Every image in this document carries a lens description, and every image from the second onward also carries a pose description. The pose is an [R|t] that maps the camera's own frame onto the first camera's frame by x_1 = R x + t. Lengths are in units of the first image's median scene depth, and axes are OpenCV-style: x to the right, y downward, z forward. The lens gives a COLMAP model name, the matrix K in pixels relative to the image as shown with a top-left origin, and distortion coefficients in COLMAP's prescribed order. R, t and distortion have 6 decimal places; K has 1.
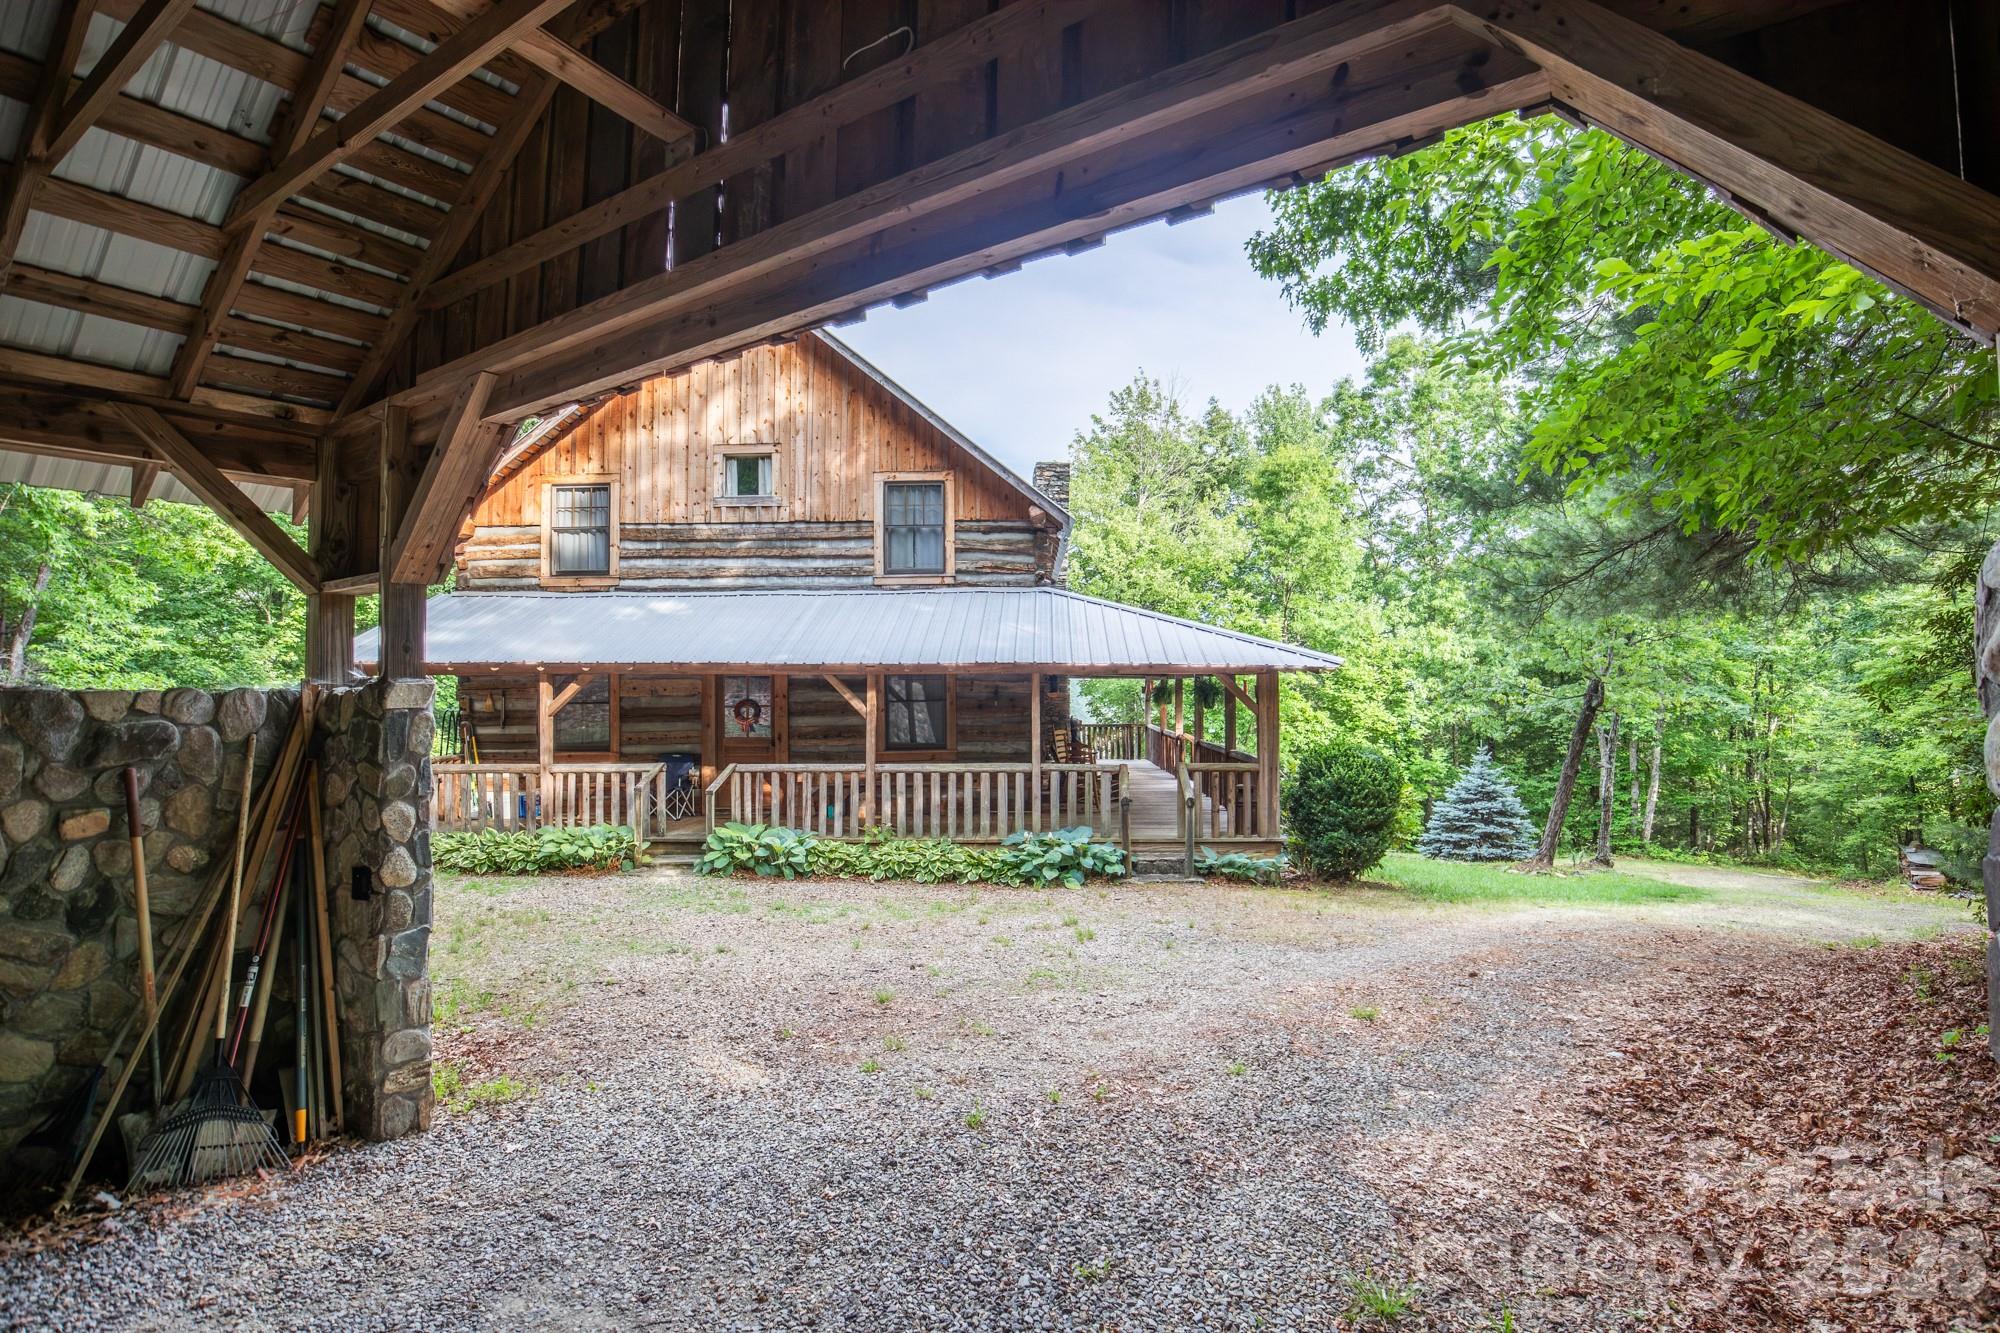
lens RADIAL K [[1046.3, 0, 1004.9], [0, 1046.3, 657.5], [0, 0, 1]] dist [-0.048794, 0.012401]
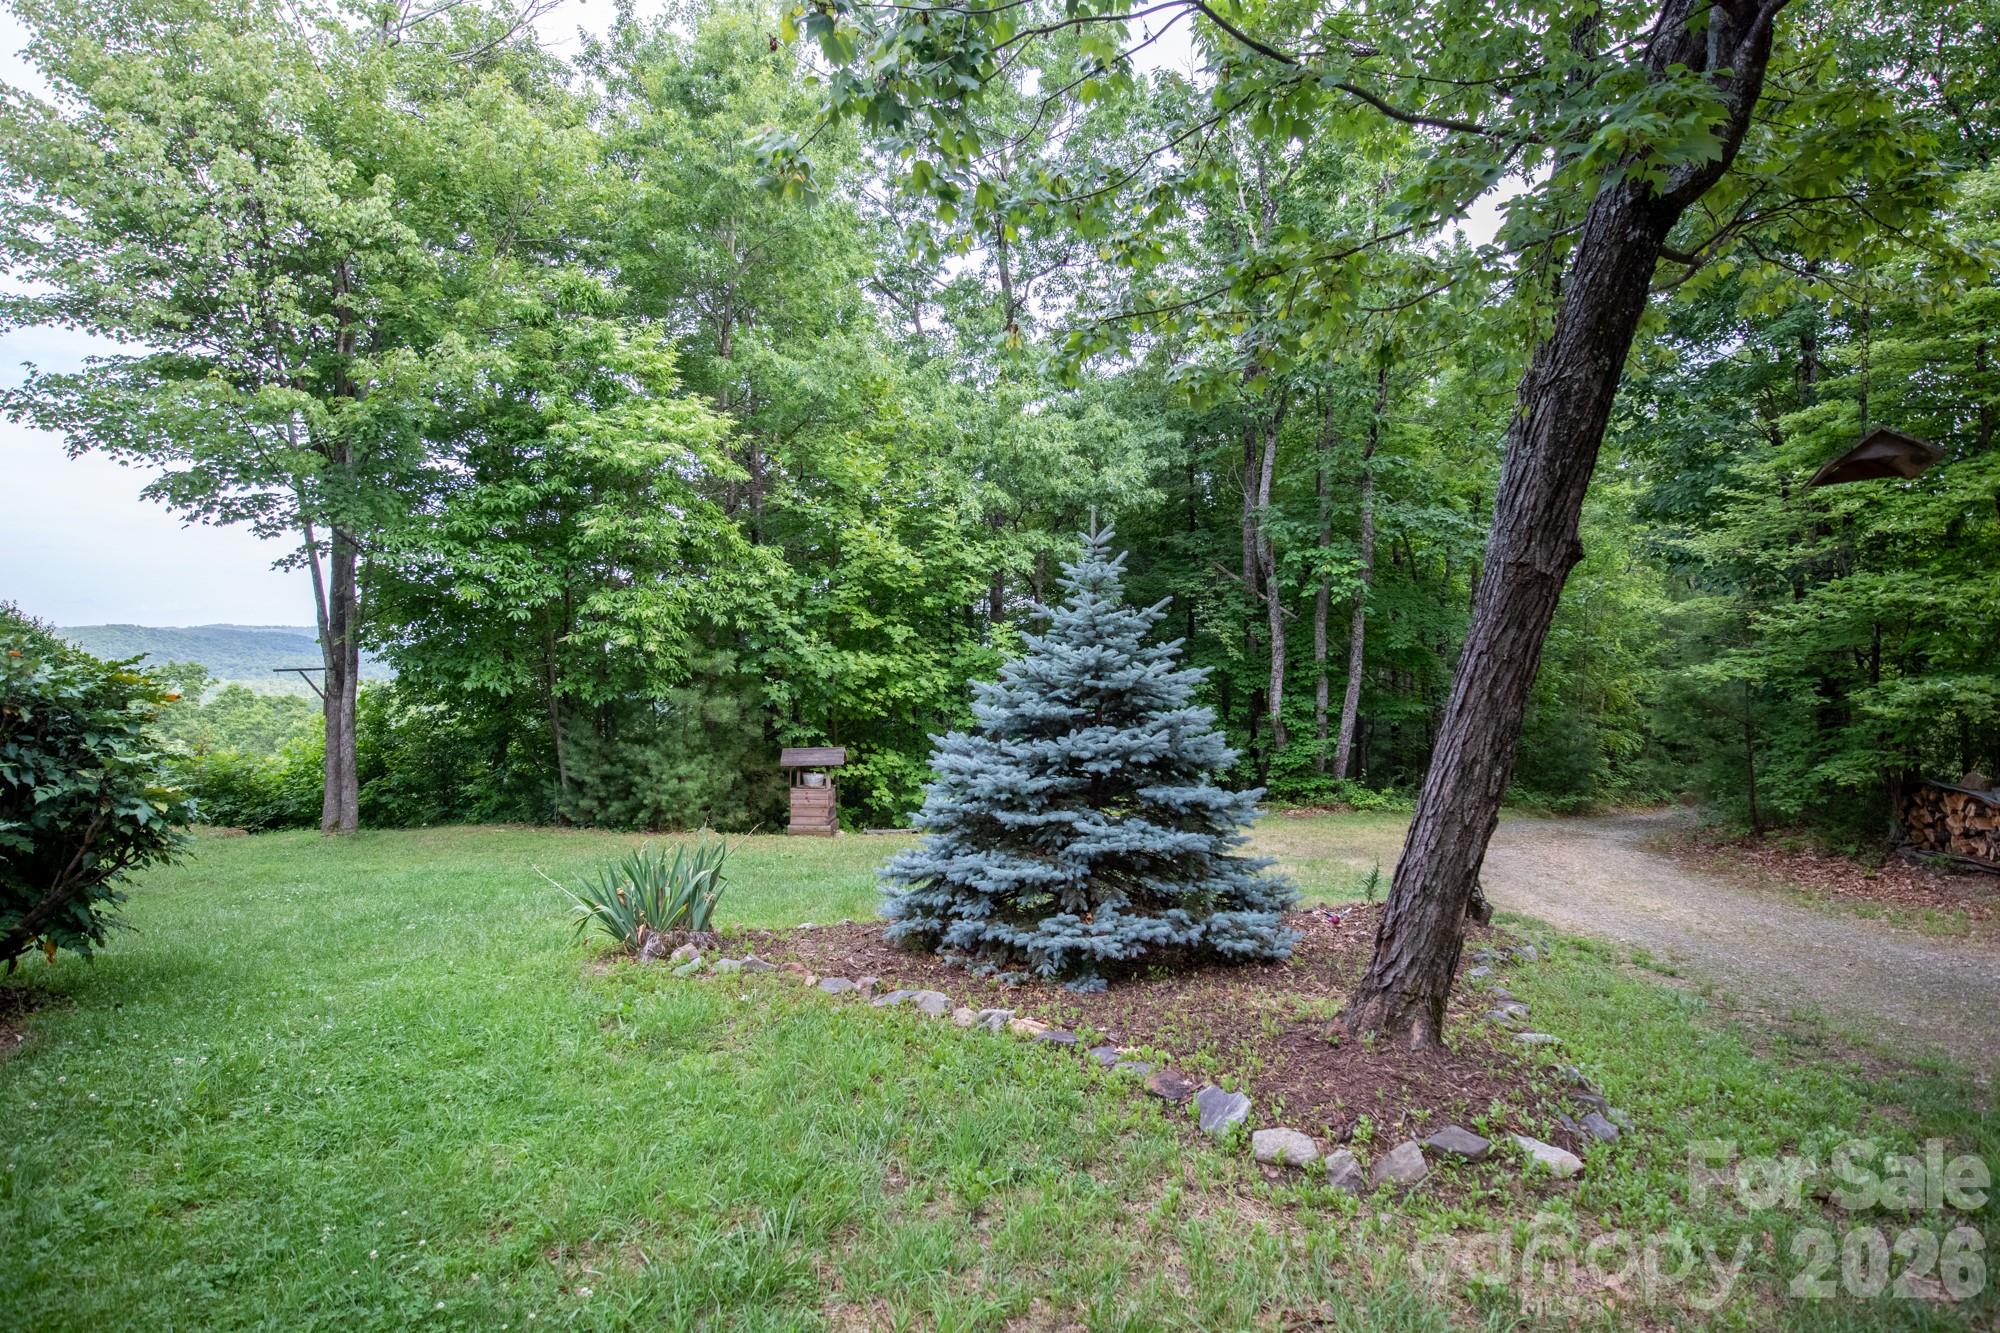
lens RADIAL K [[1046.3, 0, 1029.0], [0, 1046.3, 654.7], [0, 0, 1]] dist [-0.048794, 0.012401]
pose [[0.925986, -0.020744, 0.376989, 0.236397], [-0.003545, 0.997968, 0.063622, 0.071012], [-0.377542, -0.060250, 0.924030, 0.521508]]
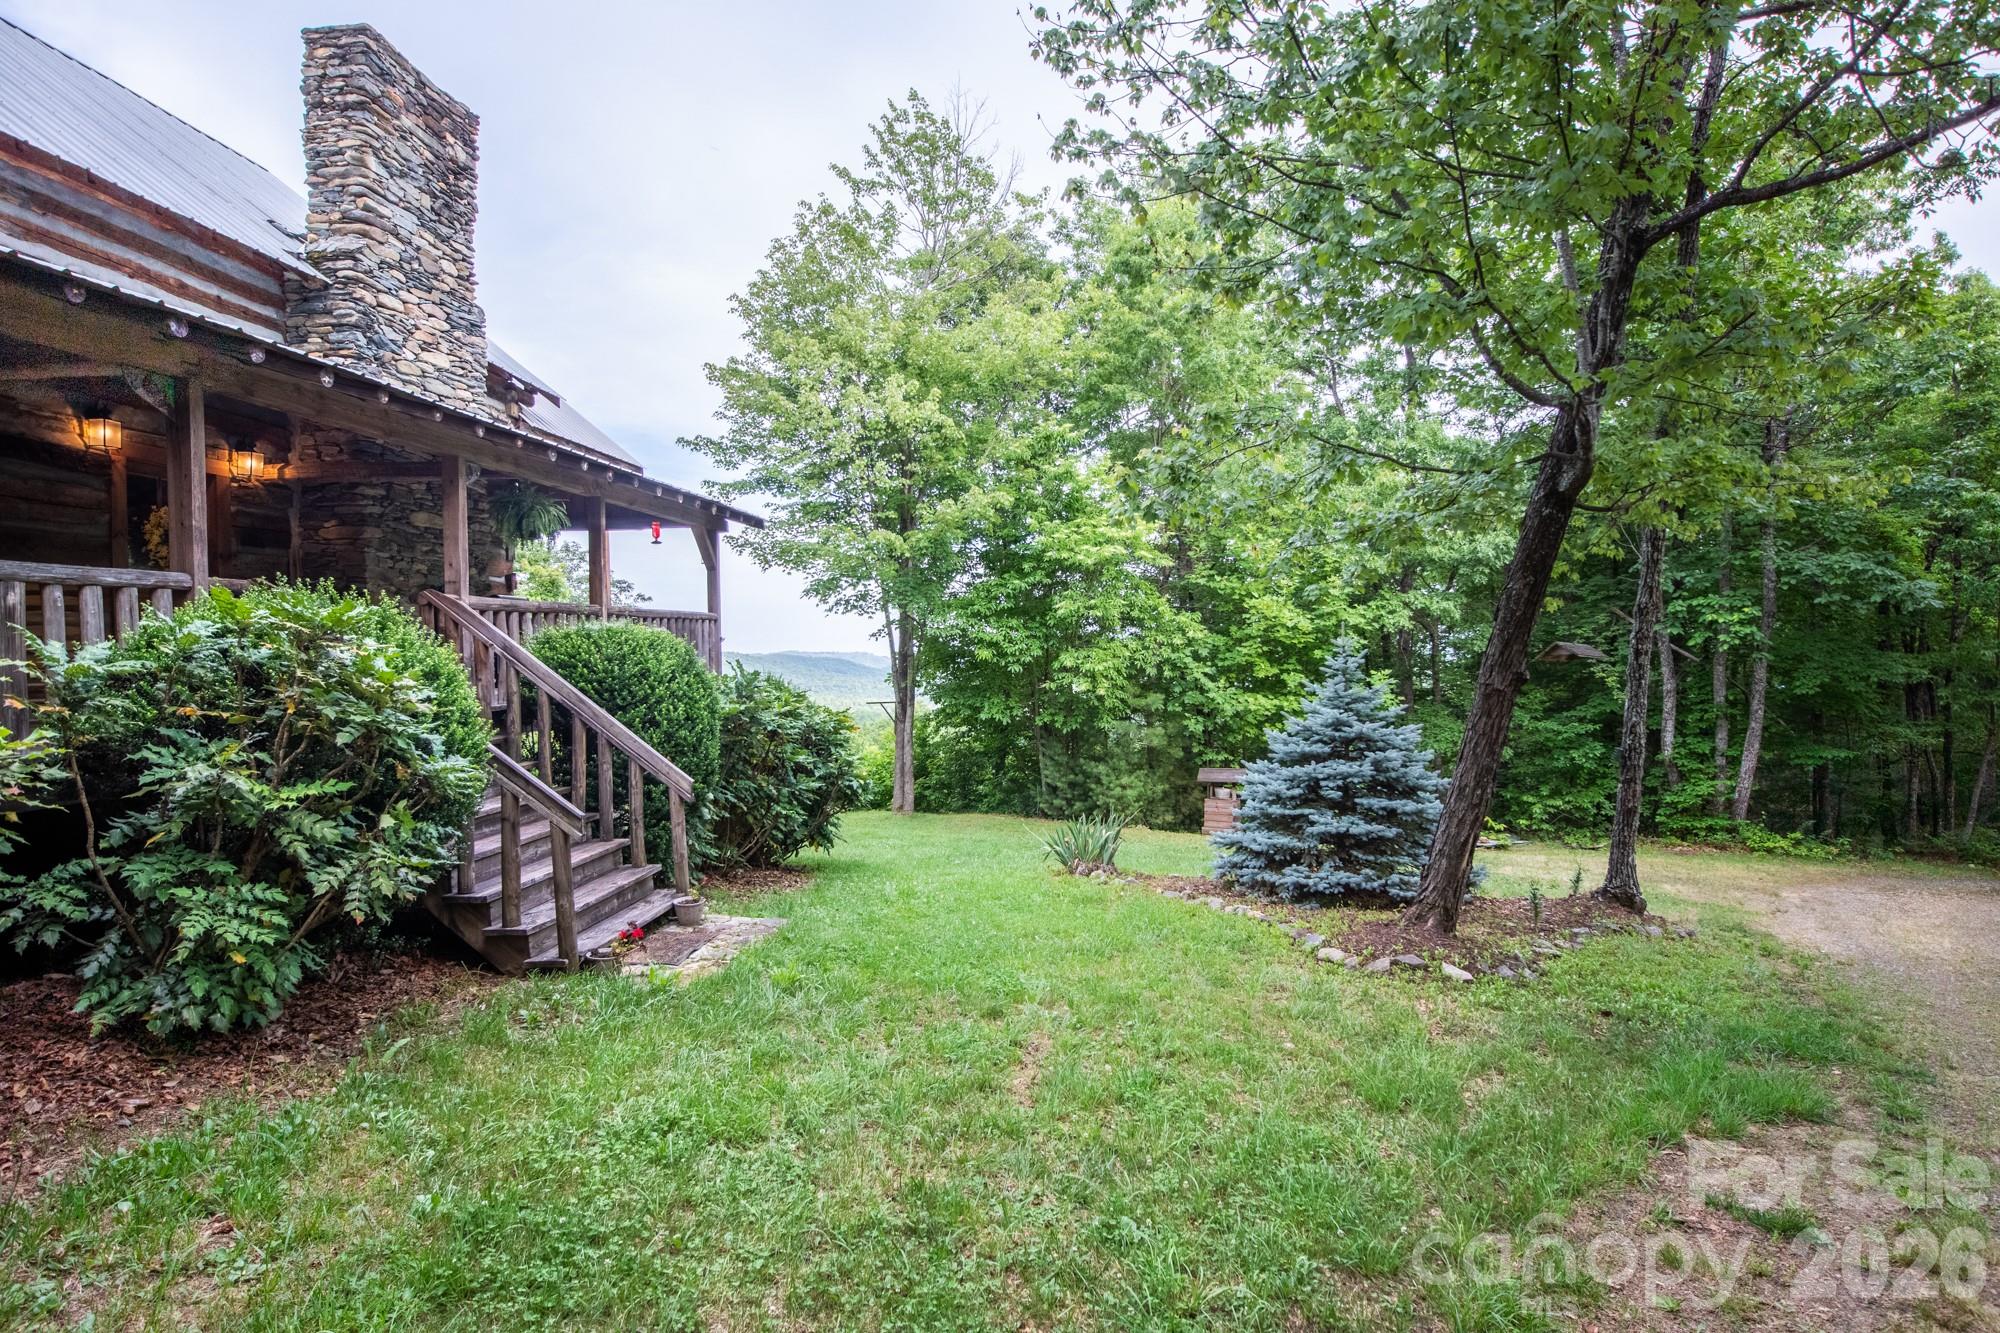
lens RADIAL K [[1046.3, 0, 1009.4], [0, 1046.3, 661.0], [0, 0, 1]] dist [-0.048794, 0.012401]
pose [[0.997170, -0.017150, -0.073196, 0.244906], [0.020414, 0.998819, 0.044083, 0.051377], [0.072353, -0.045452, 0.996343, 0.380048]]
